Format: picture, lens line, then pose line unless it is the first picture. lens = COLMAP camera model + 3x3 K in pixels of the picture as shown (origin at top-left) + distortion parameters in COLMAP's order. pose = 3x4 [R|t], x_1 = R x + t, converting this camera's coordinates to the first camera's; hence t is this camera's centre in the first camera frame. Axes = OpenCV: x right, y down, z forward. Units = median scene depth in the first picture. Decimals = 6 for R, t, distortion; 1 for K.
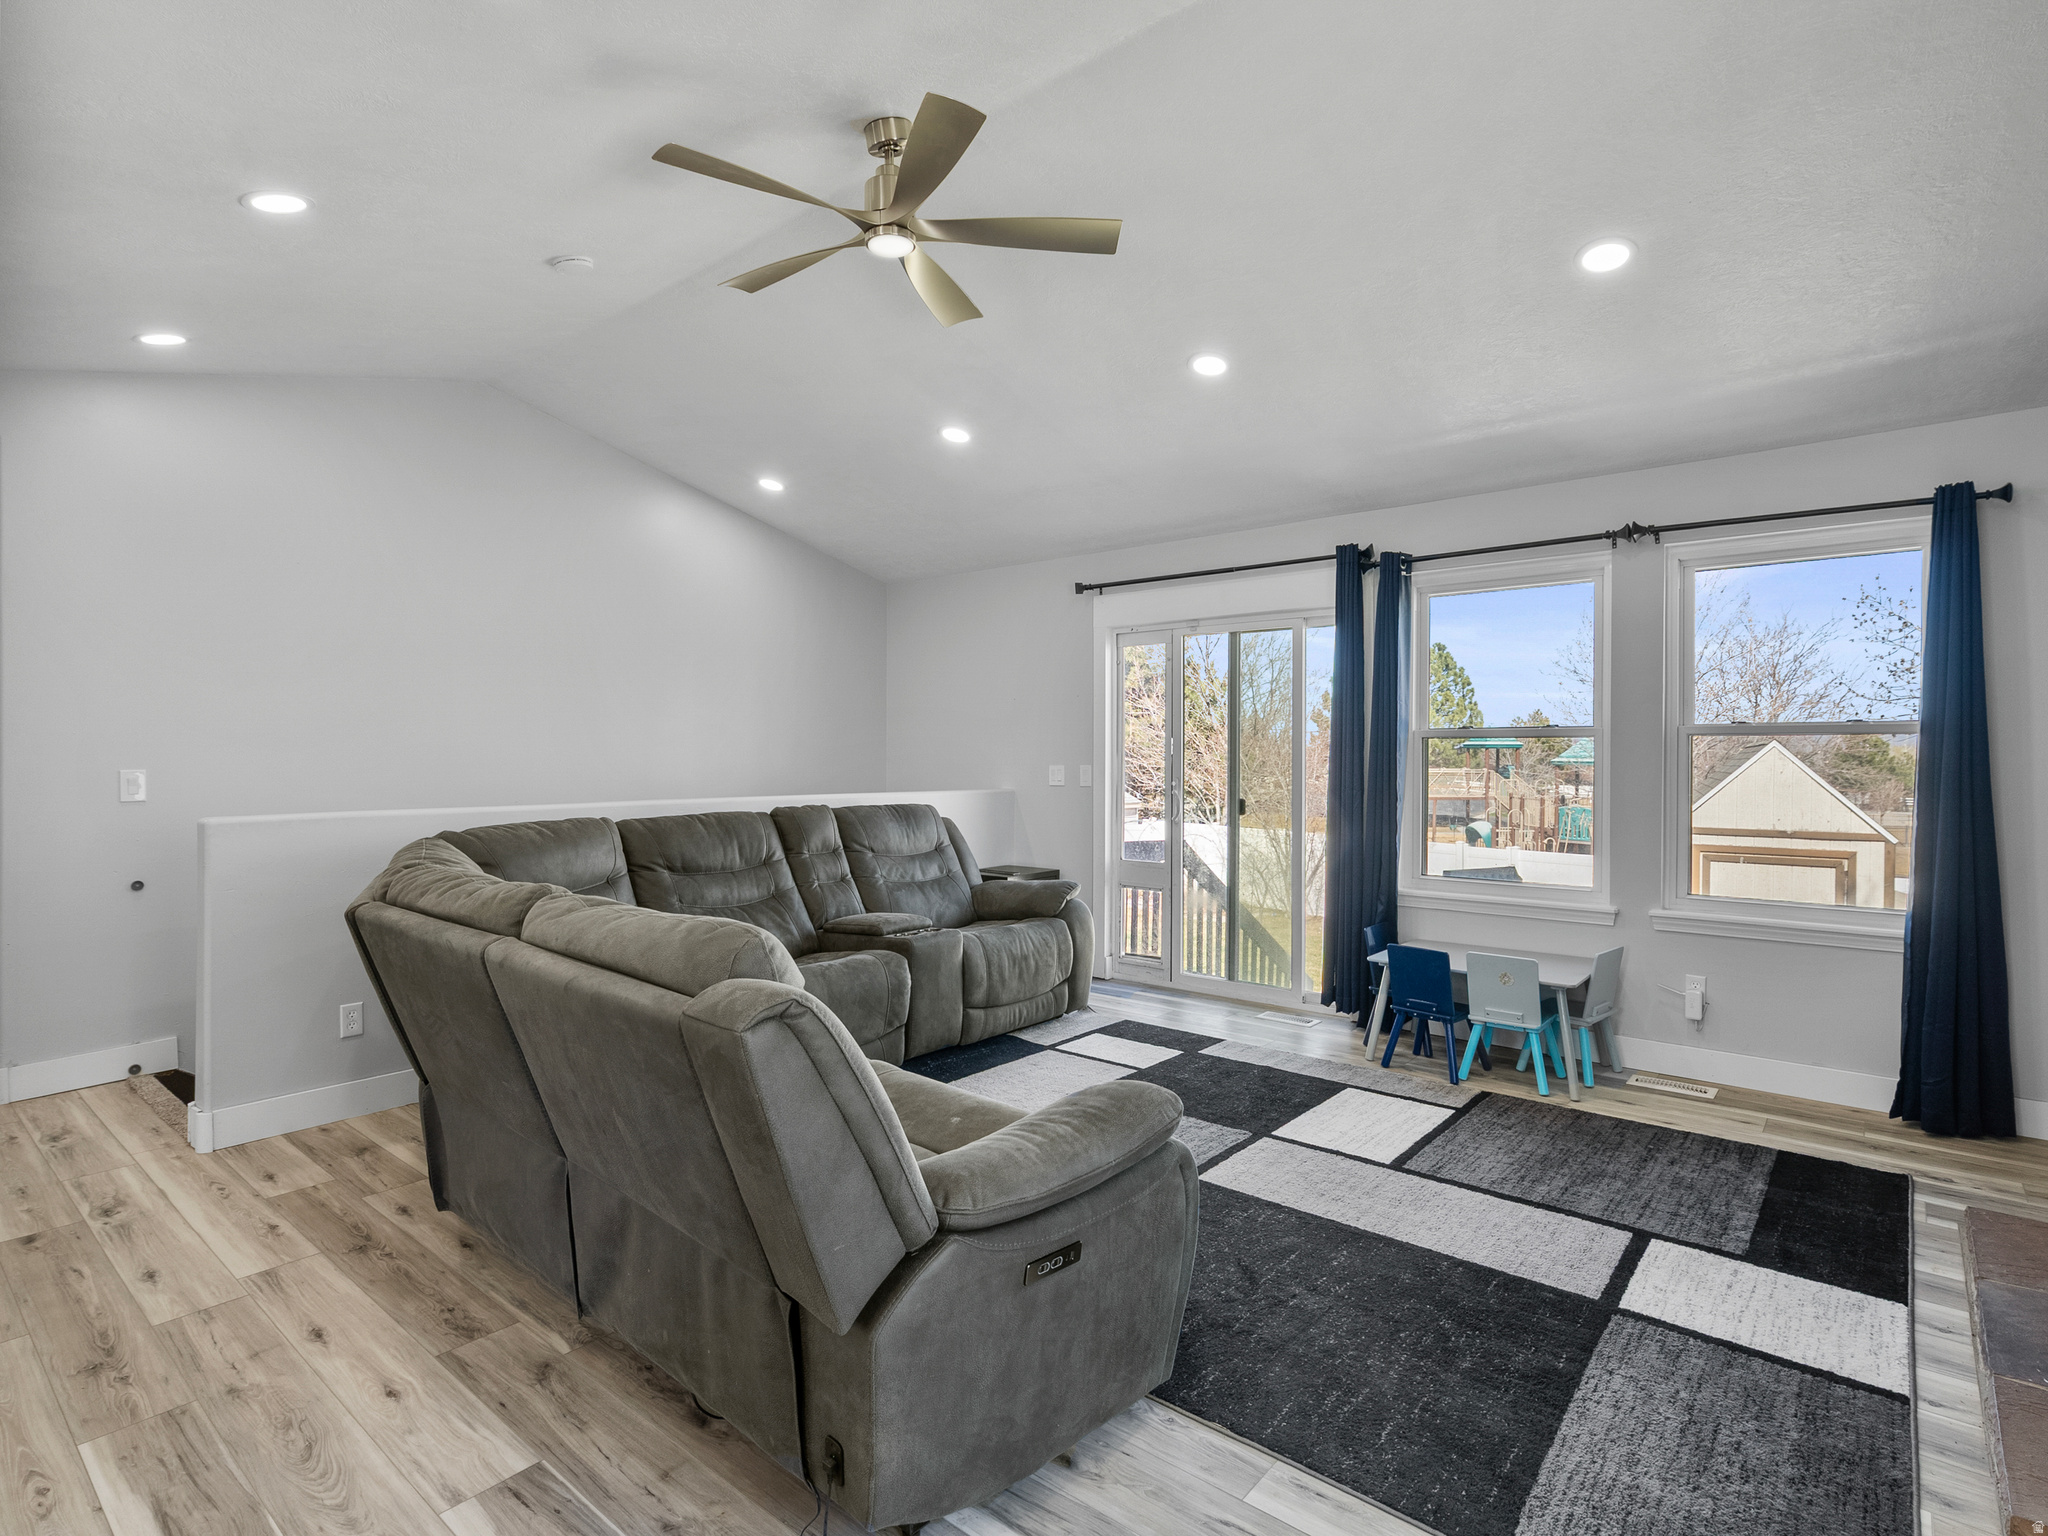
lens RADIAL K [[1043.7, 0, 1020.6], [0, 1043.7, 763.3], [0, 0, 1]] dist [0.000309, 0.001672]
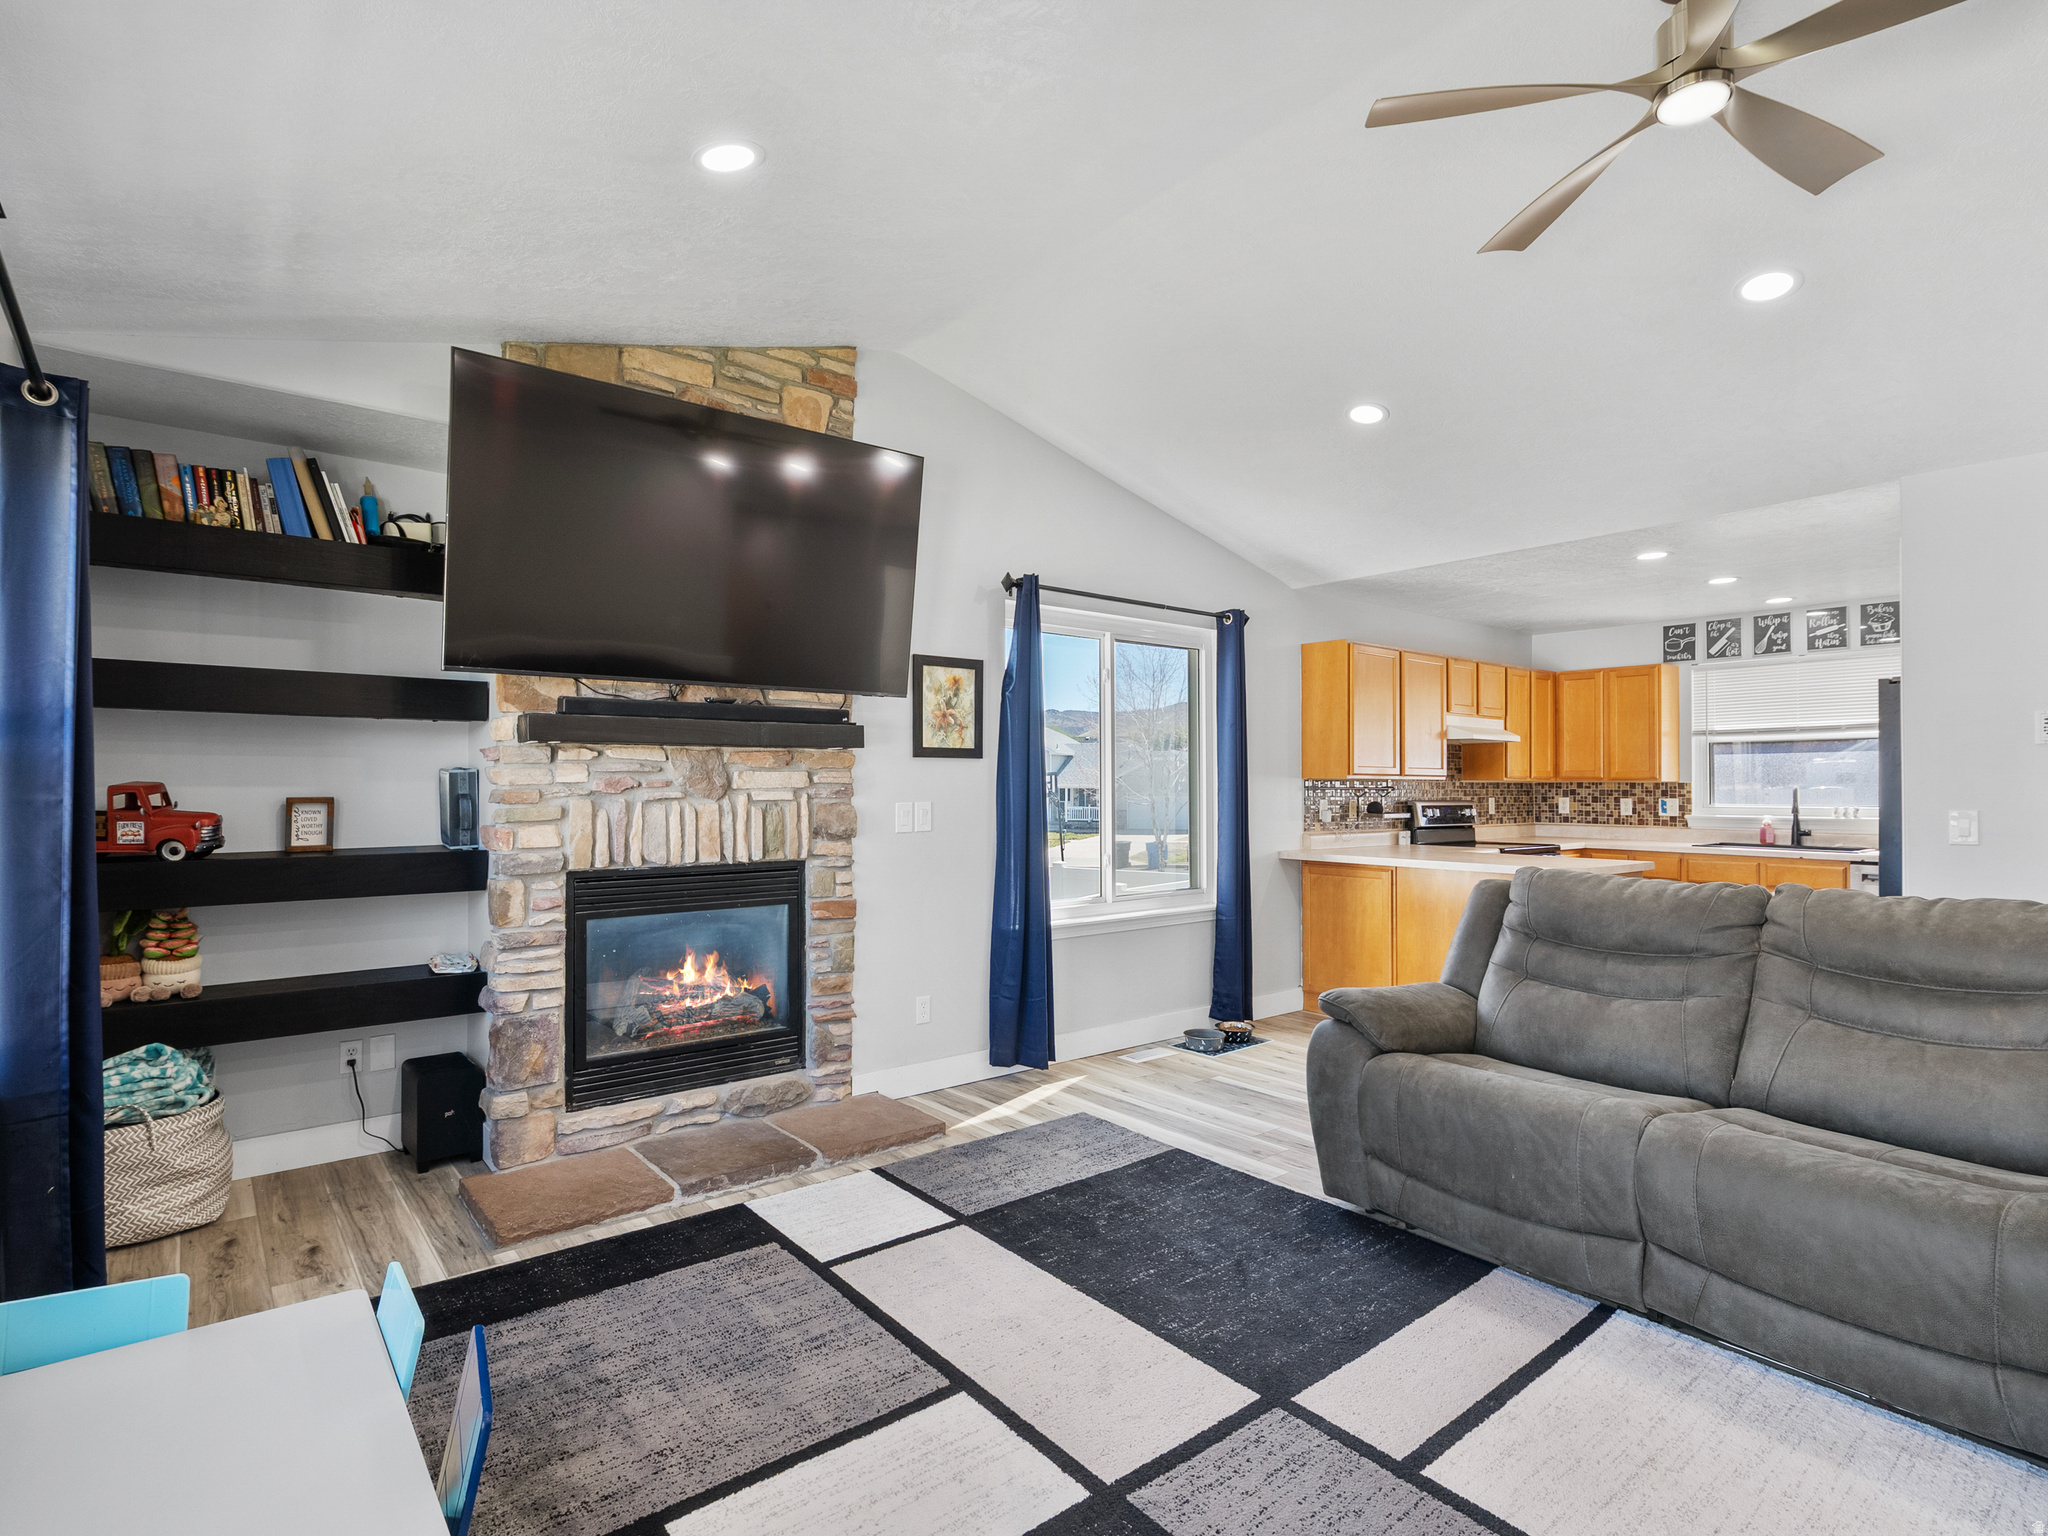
lens RADIAL K [[1043.7, 0, 1020.9], [0, 1043.7, 769.2], [0, 0, 1]] dist [0.000309, 0.001672]
pose [[-0.982763, 0.000415, 0.184871, 0.179979], [-0.000543, 0.999987, -0.005132, -0.017169], [-0.184871, -0.005143, -0.982749, 1.574692]]
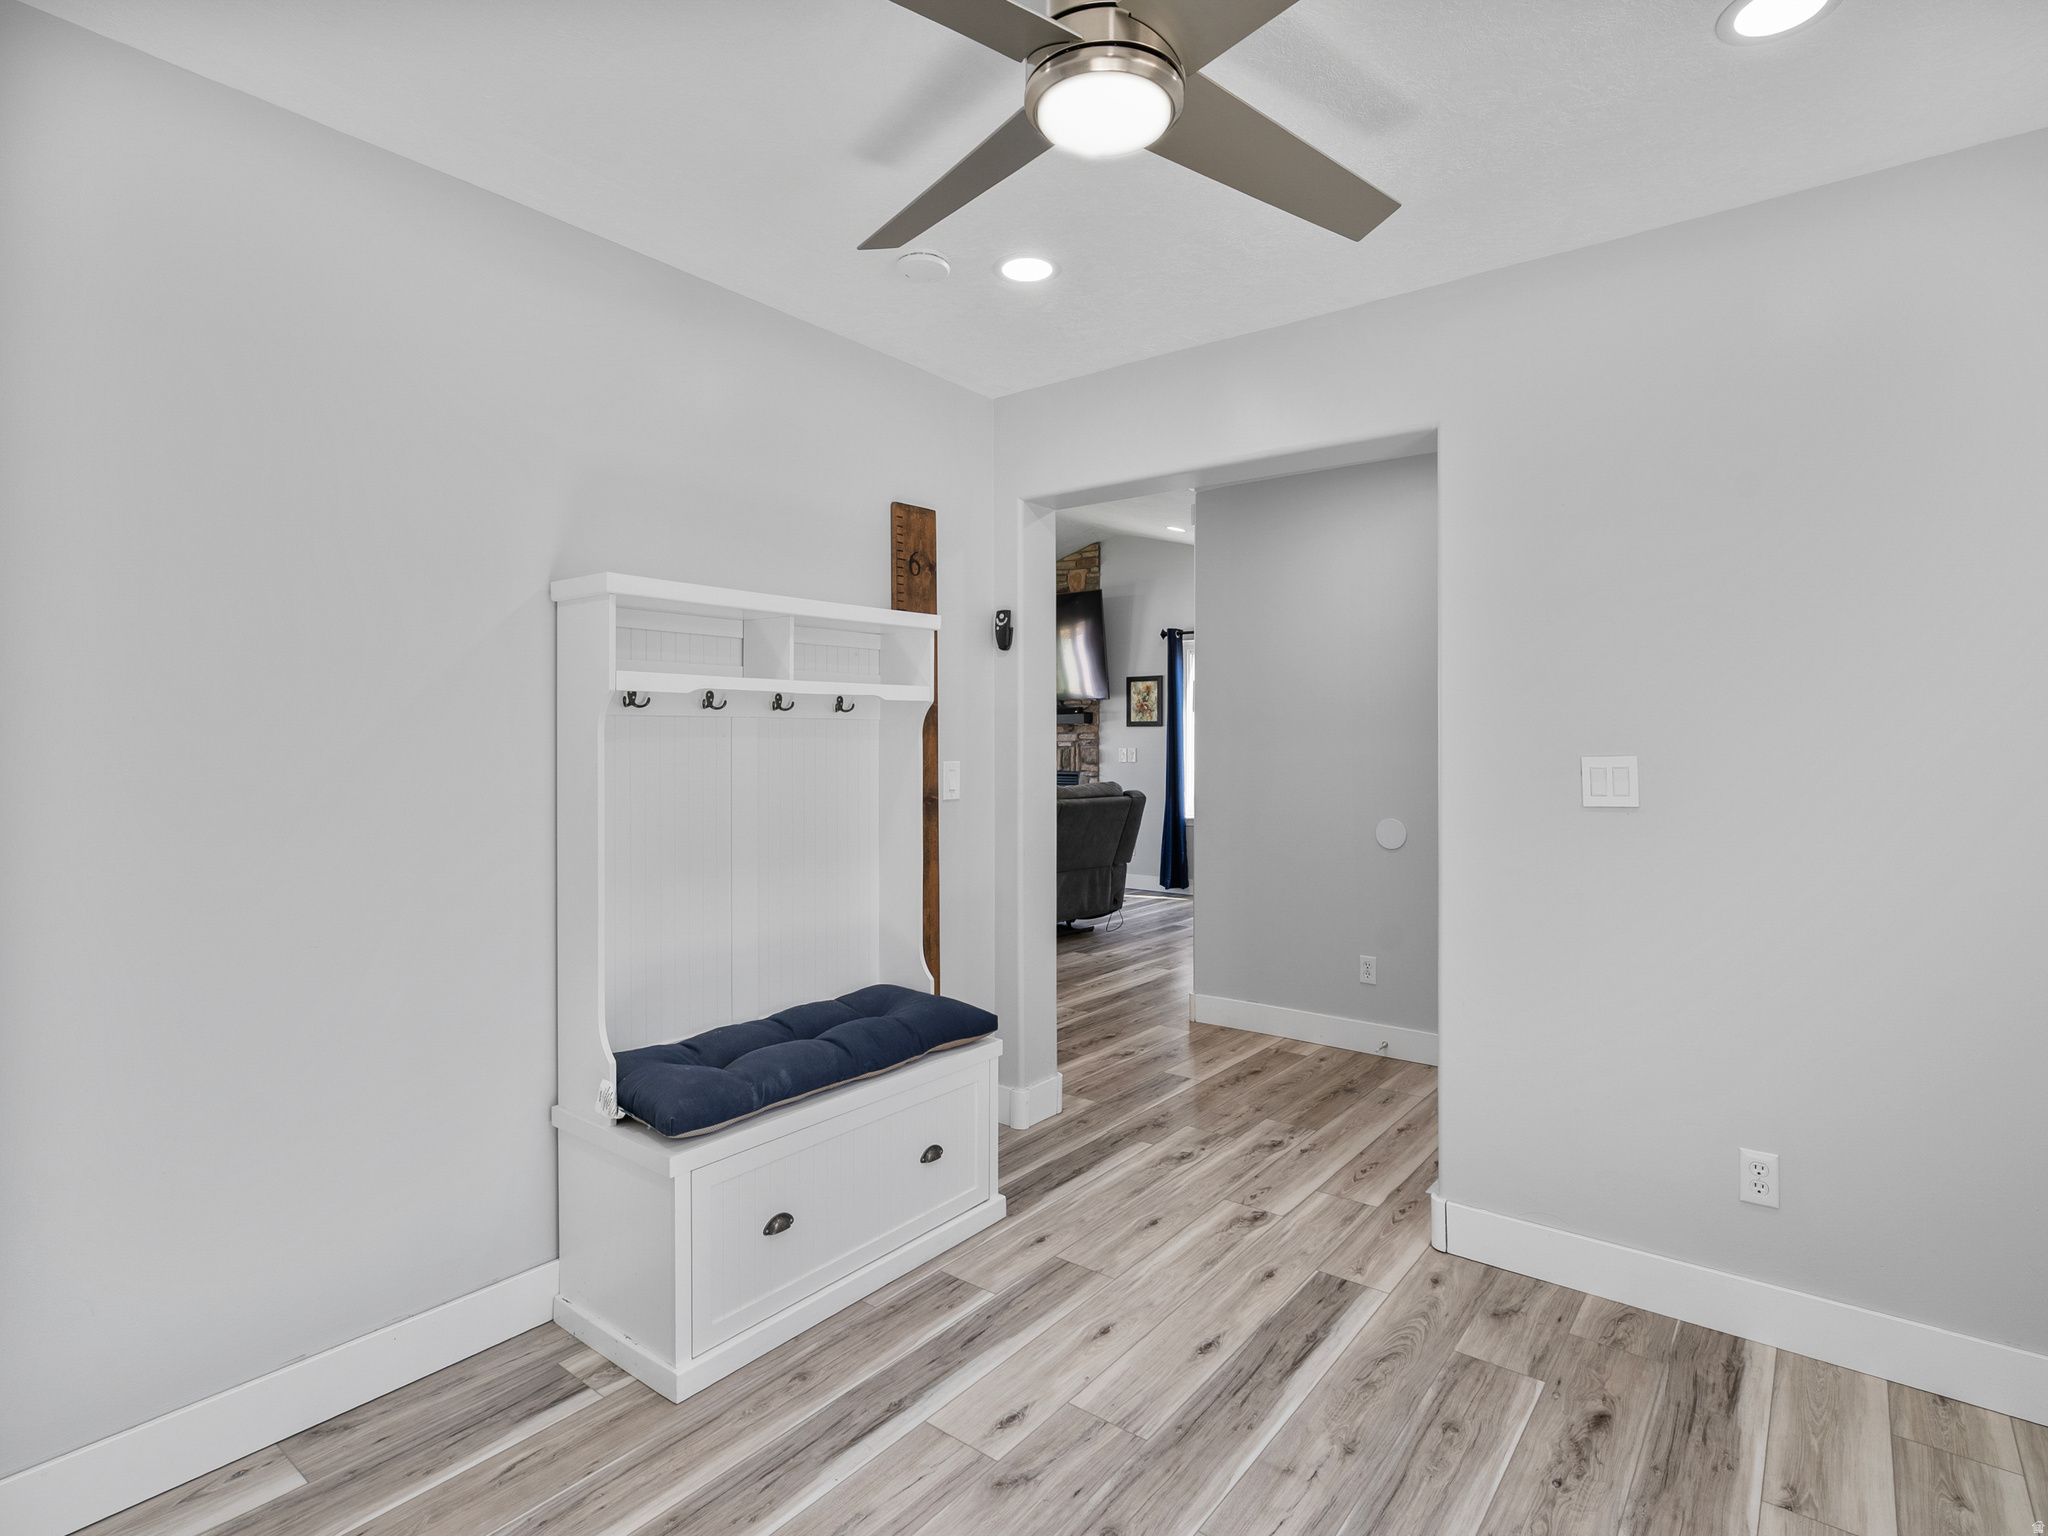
lens RADIAL K [[1043.7, 0, 1021.8], [0, 1043.7, 747.2], [0, 0, 1]] dist [0.000309, 0.001672]
pose [[-0.030700, -0.006015, 0.999511, -2.095512], [0.003455, 0.999975, 0.006124, -0.003209], [-0.999523, 0.003641, -0.030678, 0.696535]]
